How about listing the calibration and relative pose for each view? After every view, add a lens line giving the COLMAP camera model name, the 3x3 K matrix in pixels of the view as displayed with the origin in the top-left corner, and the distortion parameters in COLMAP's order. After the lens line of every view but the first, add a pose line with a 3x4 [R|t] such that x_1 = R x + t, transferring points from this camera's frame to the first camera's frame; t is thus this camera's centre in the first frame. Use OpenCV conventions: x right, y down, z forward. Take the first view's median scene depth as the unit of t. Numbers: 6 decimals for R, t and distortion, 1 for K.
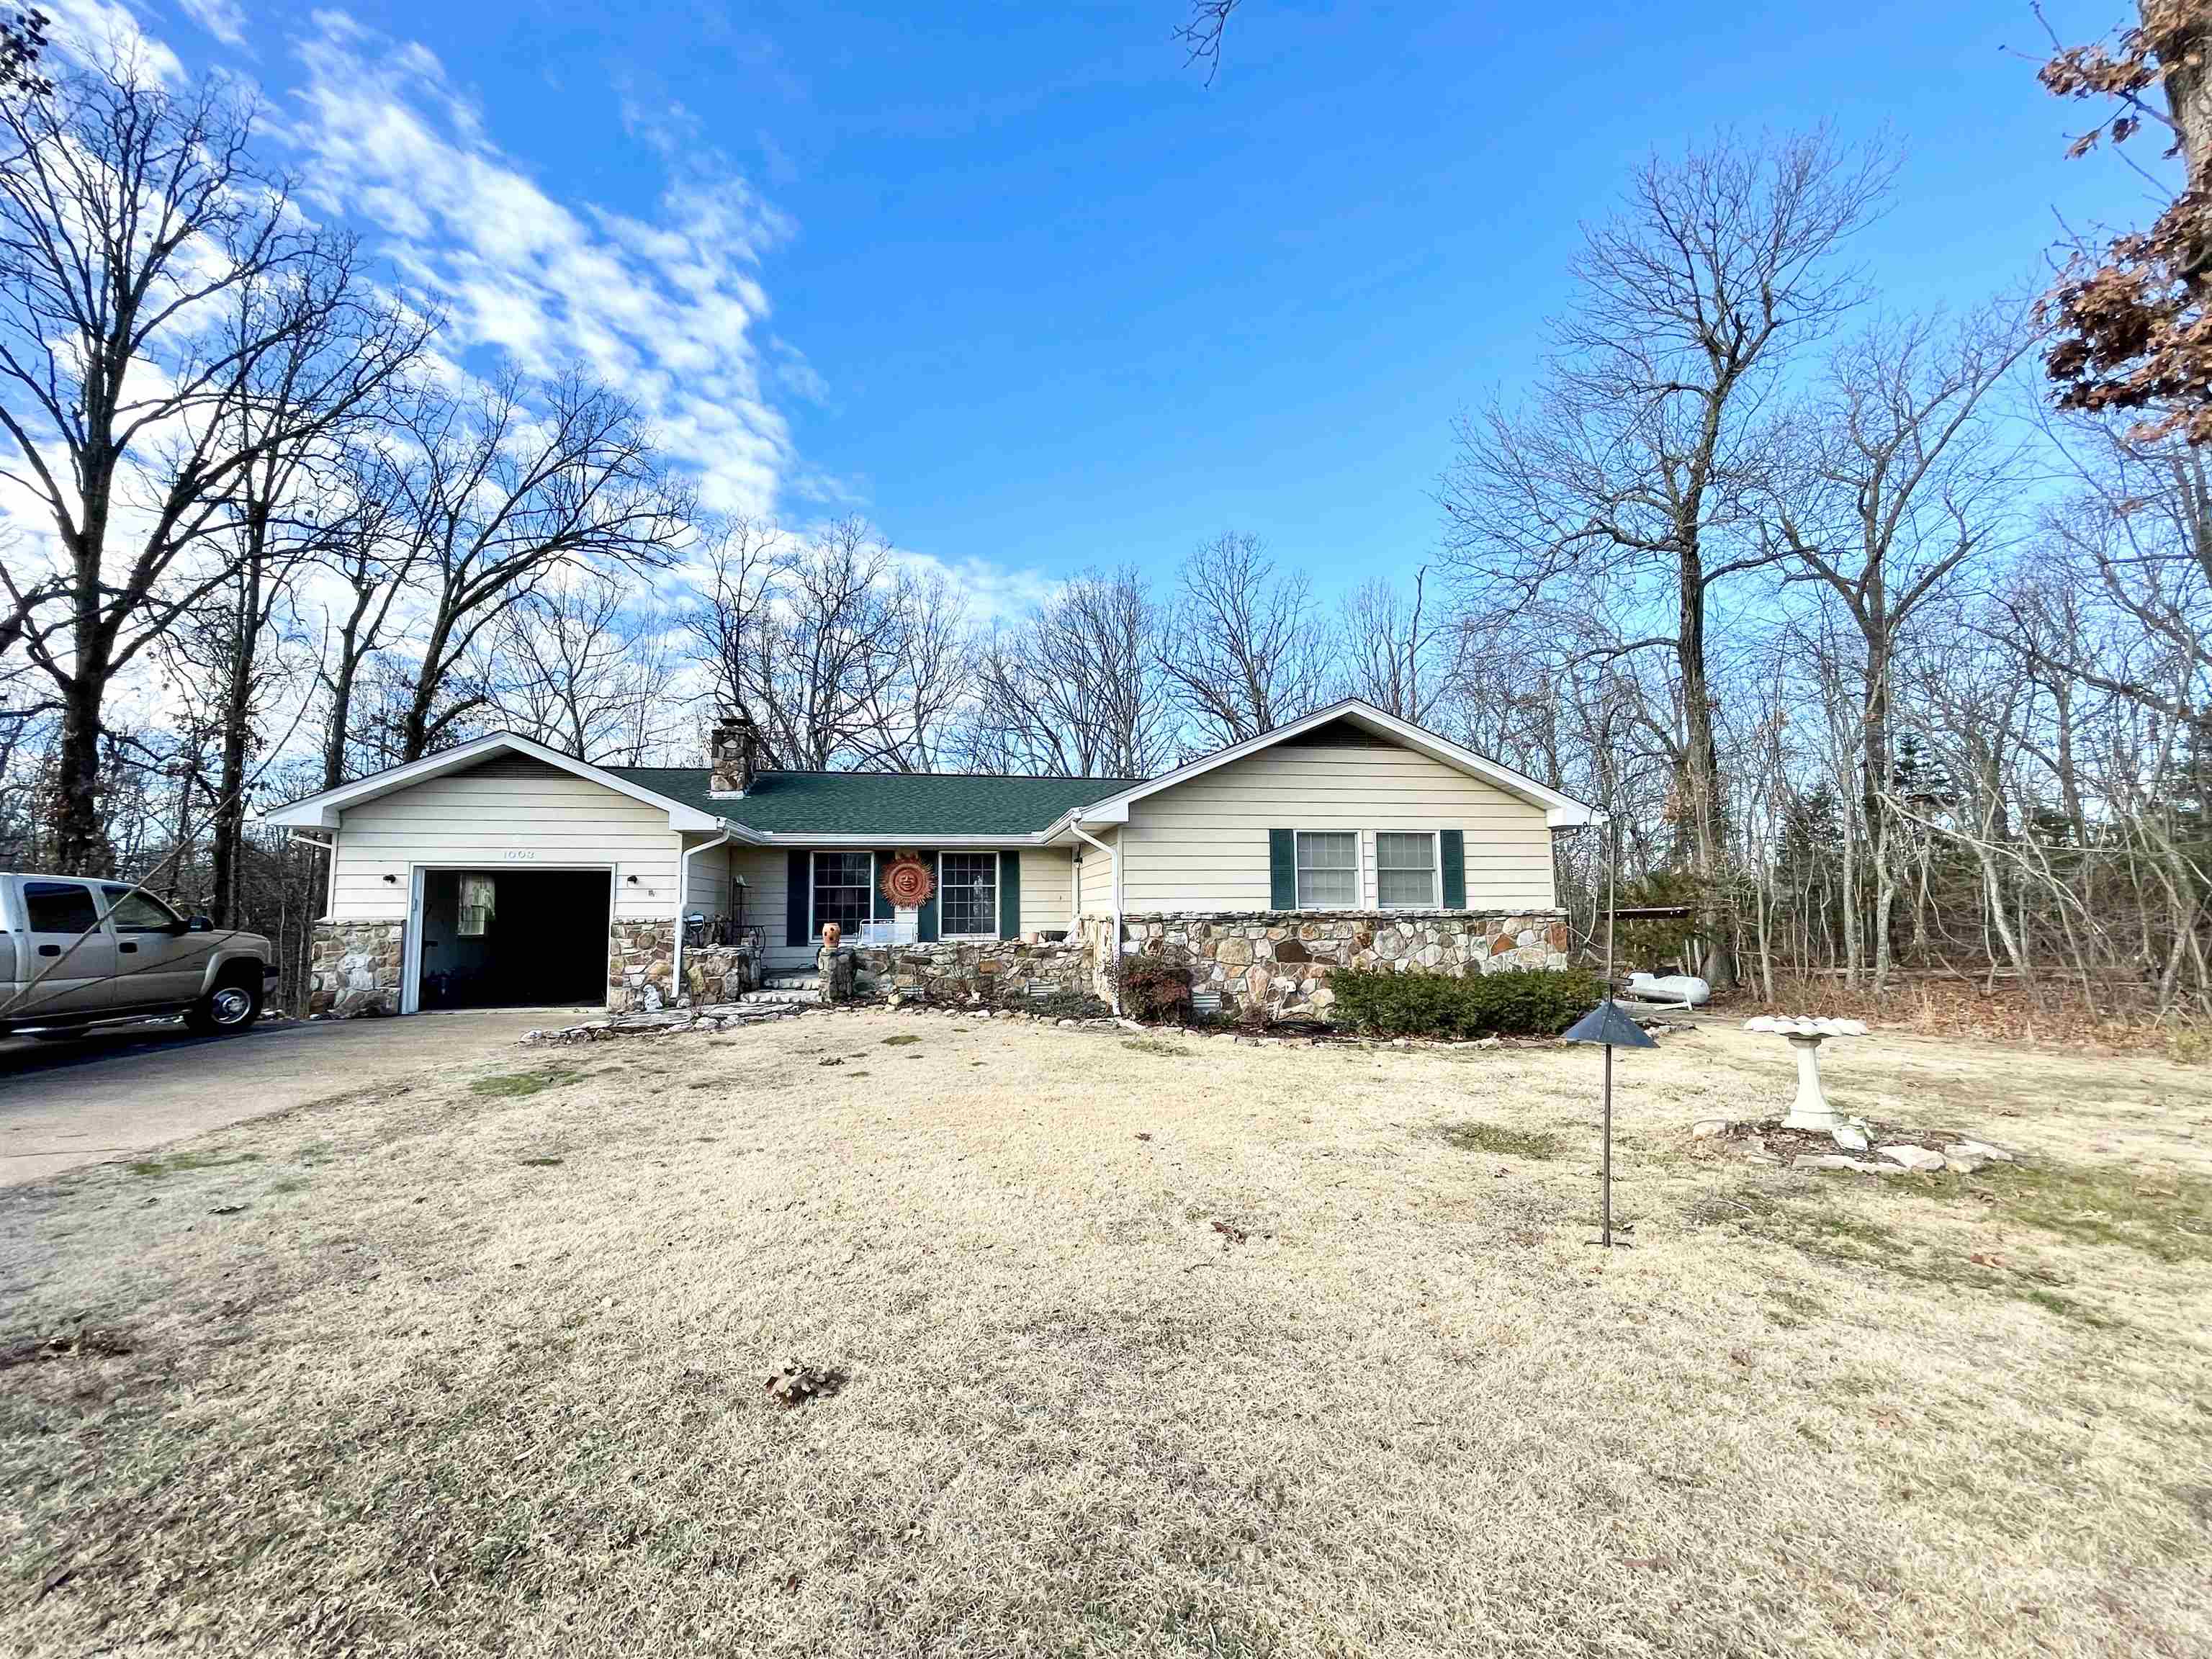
lens RADIAL K [[898.3, 0, 1097.8], [0, 898.3, 844.6], [0, 0, 1]] dist [0.002046, 0.000300]
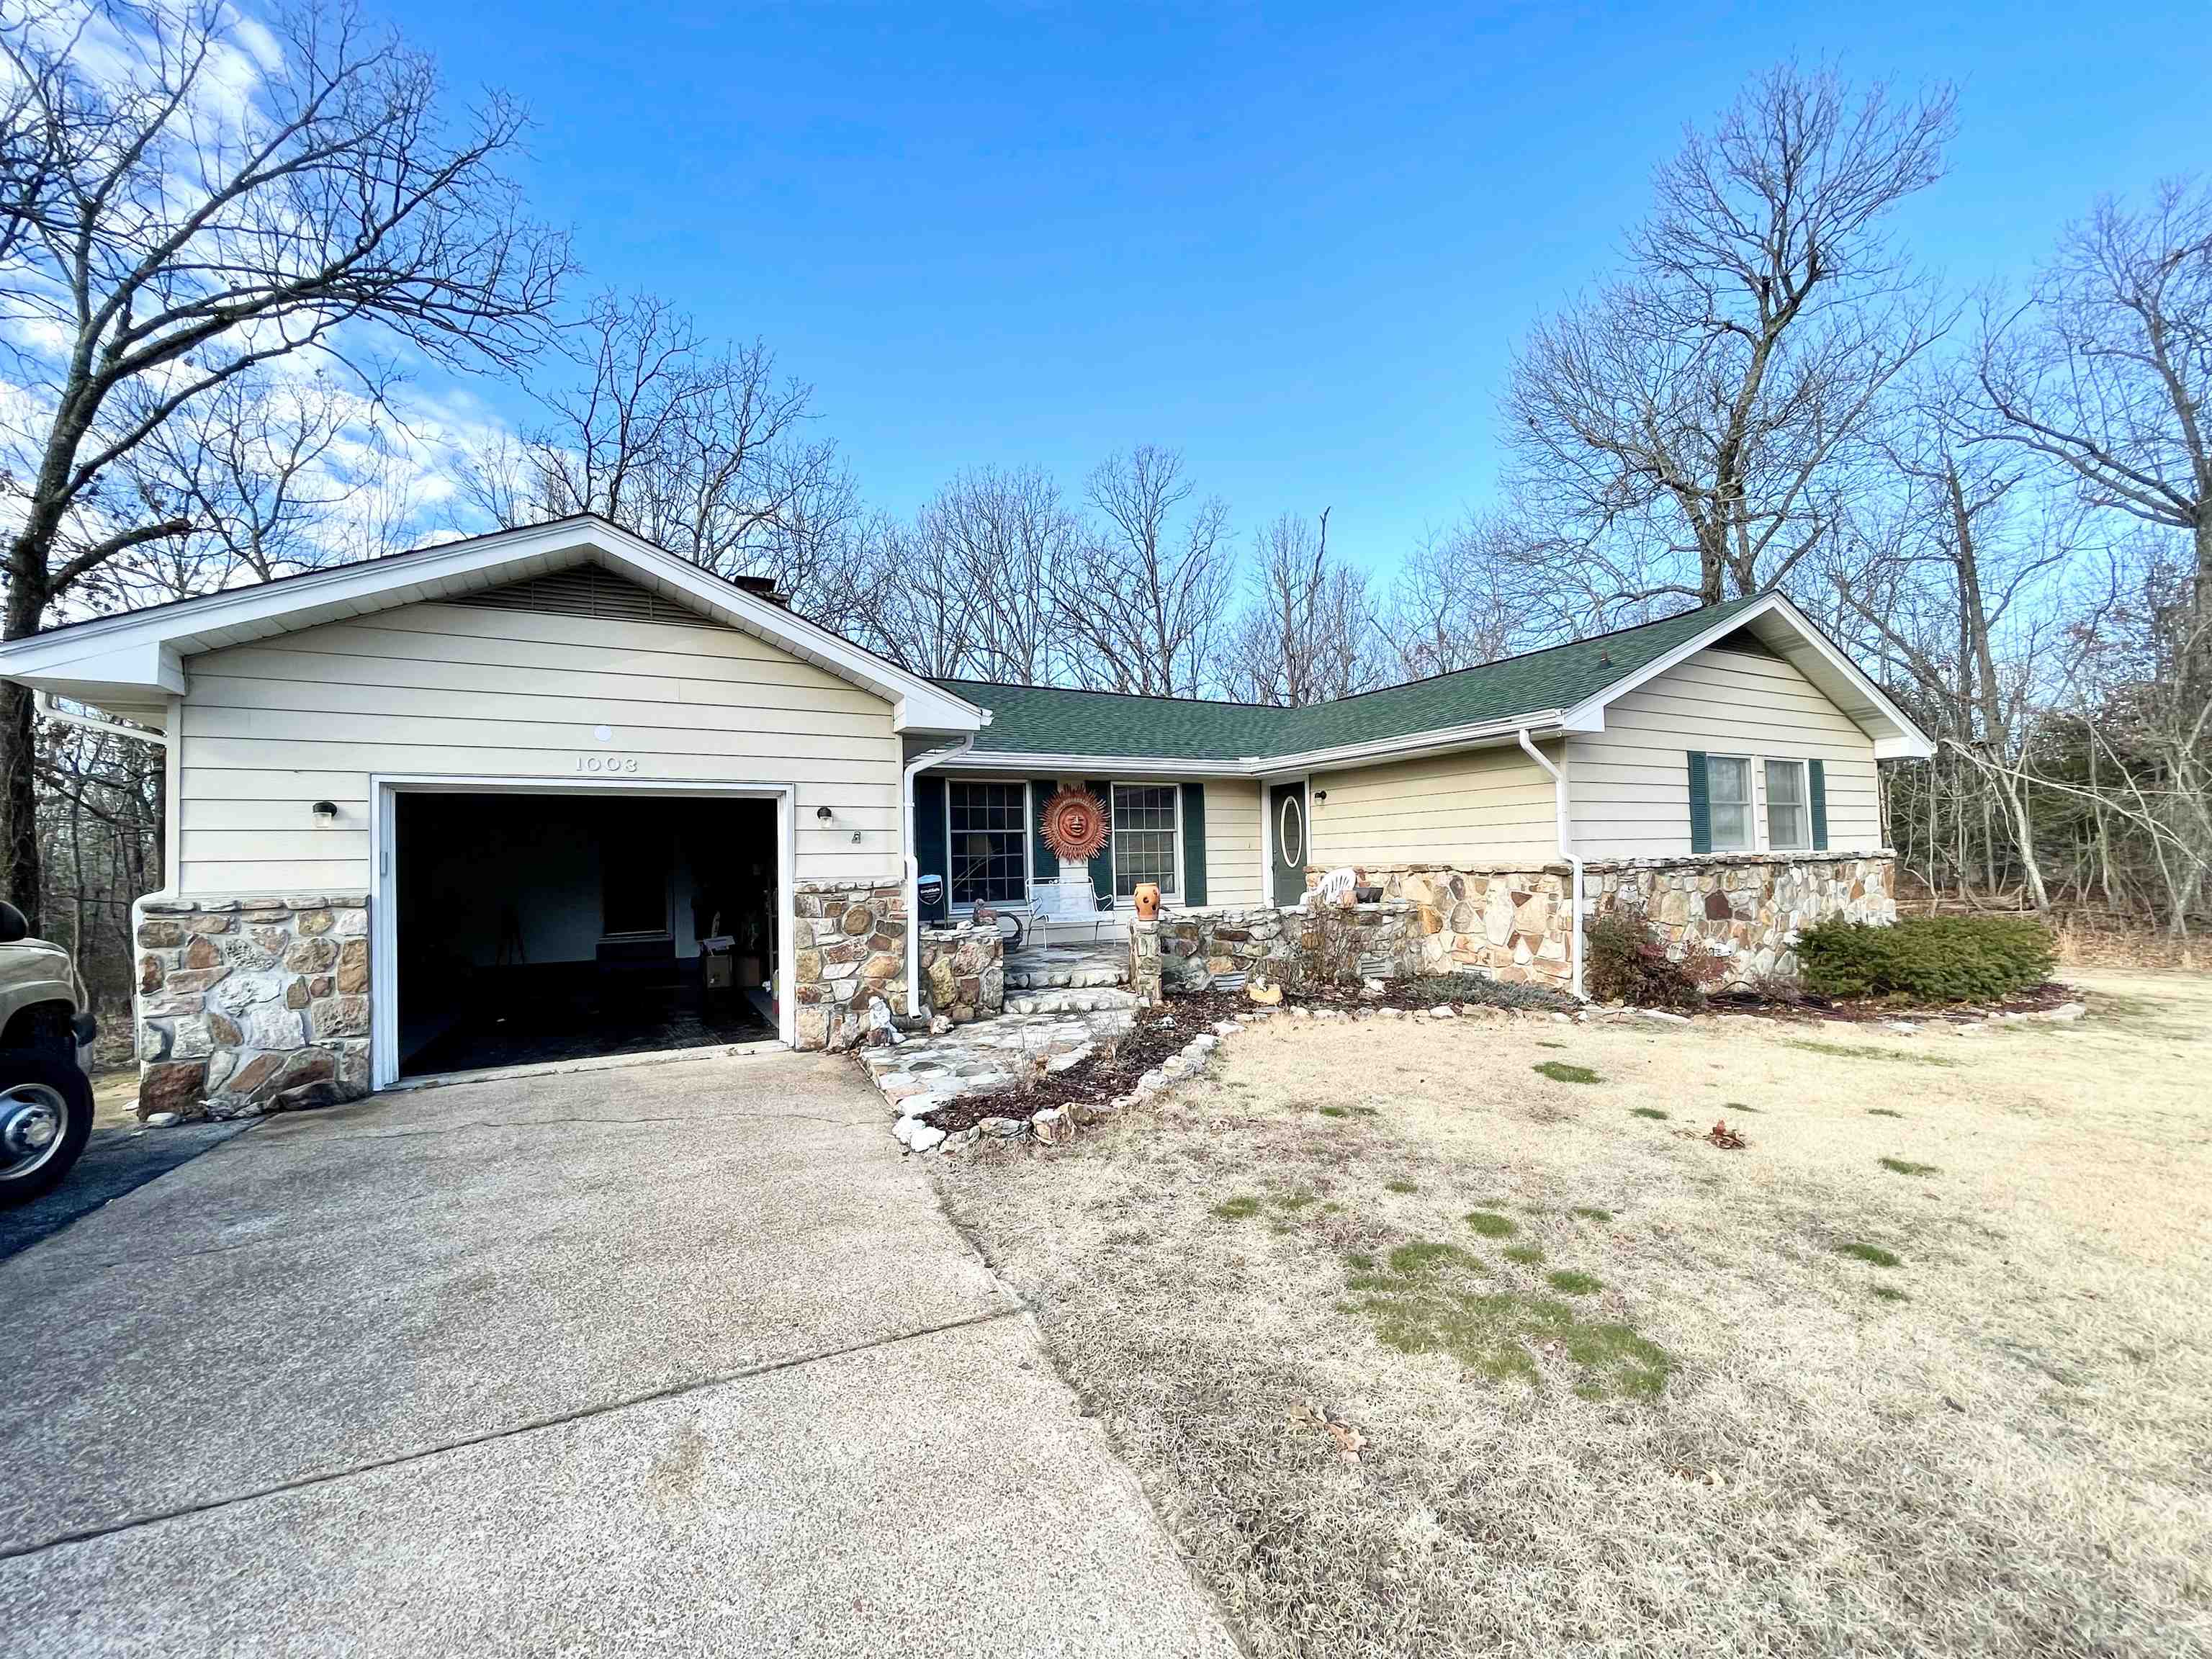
lens RADIAL K [[884.2, 0, 1098.0], [0, 884.2, 842.8], [0, 0, 1]] dist [0.001113, 0.000589]
pose [[0.946889, -0.007209, 0.321479, -0.539666], [-0.008876, 0.998782, 0.048543, 0.028709], [-0.321437, -0.048818, 0.945672, 0.421035]]
